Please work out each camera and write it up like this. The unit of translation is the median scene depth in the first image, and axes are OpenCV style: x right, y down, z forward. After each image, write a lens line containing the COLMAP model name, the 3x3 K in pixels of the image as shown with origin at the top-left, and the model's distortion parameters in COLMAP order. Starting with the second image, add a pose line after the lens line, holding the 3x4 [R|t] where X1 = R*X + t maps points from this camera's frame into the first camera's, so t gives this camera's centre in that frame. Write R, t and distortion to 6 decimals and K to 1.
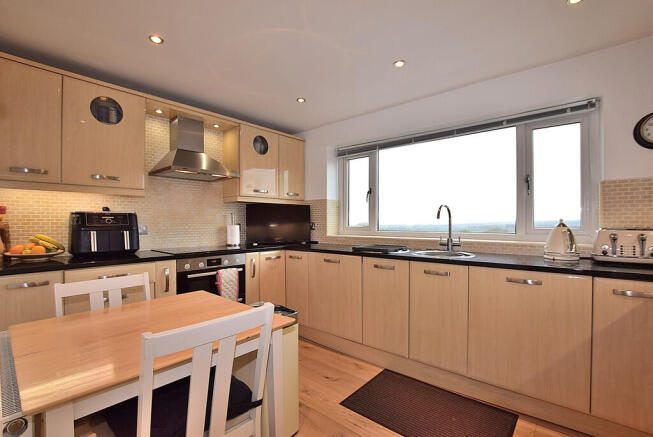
lens RADIAL K [[293.6, 0, 326.5], [0, 293.6, 218.5], [0, 0, 1]] dist [-0.041354, -0.000483]
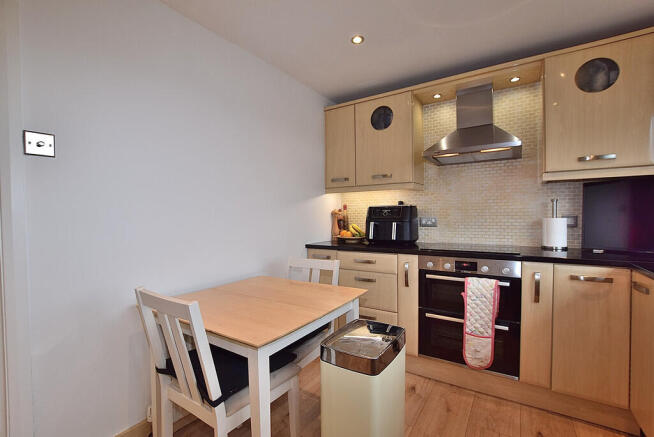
lens RADIAL K [[294.1, 0, 327.0], [0, 294.1, 218.5], [0, 0, 1]] dist [-0.041354, -0.000483]
pose [[0.113069, 0.007564, -0.993558, 0.299529], [0.019420, 0.999763, 0.009821, 0.009794], [0.993397, -0.020405, 0.112895, 0.498671]]
